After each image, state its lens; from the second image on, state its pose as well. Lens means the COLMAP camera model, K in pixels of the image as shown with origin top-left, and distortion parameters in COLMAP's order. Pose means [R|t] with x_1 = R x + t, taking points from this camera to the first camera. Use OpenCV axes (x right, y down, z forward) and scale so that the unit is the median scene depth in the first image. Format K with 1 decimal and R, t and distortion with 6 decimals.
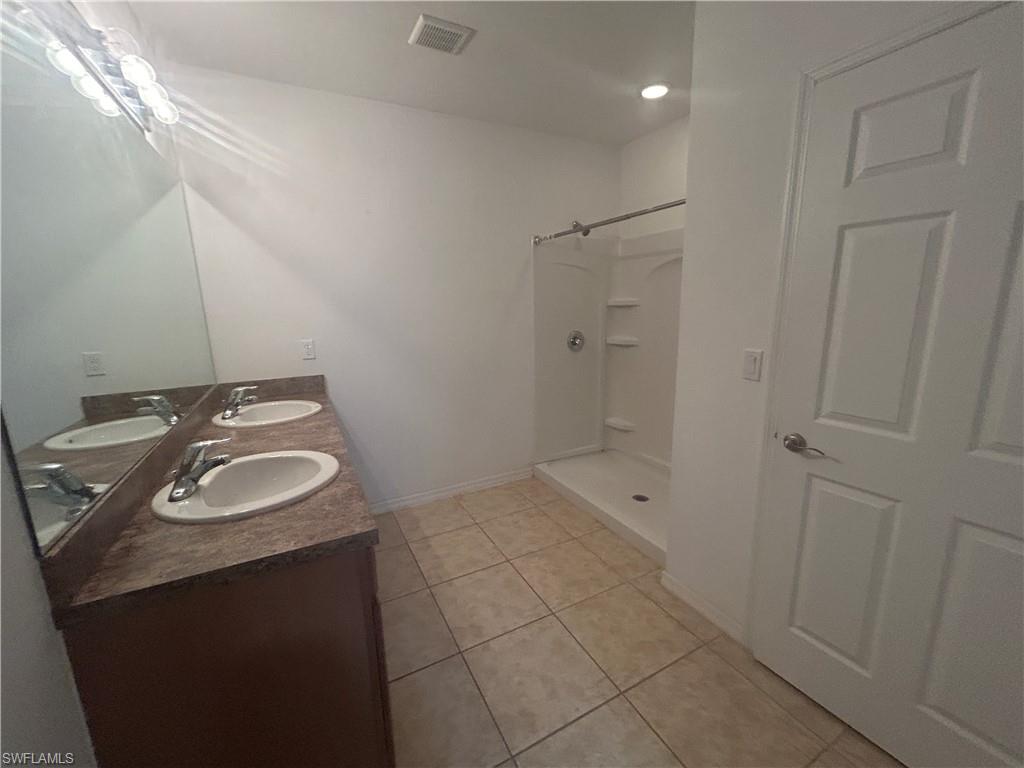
lens RADIAL K [[414.8, 0, 512.8], [0, 414.8, 384.0], [0, 0, 1]] dist [0.003842, 0.000202]
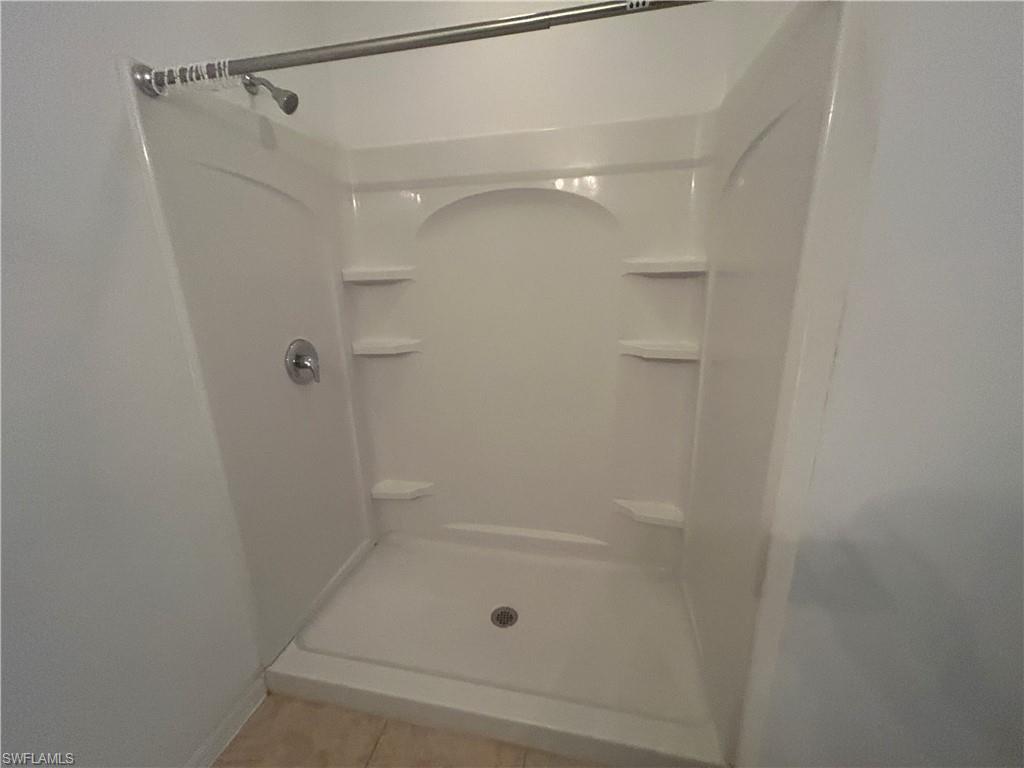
lens RADIAL K [[414.8, 0, 514.4], [0, 414.8, 382.0], [0, 0, 1]] dist [0.003842, 0.000202]
pose [[0.630150, -0.190655, 0.752702, -0.052104], [0.162304, 0.980315, 0.112430, -0.101470], [-0.759321, 0.051318, 0.648690, 0.575886]]
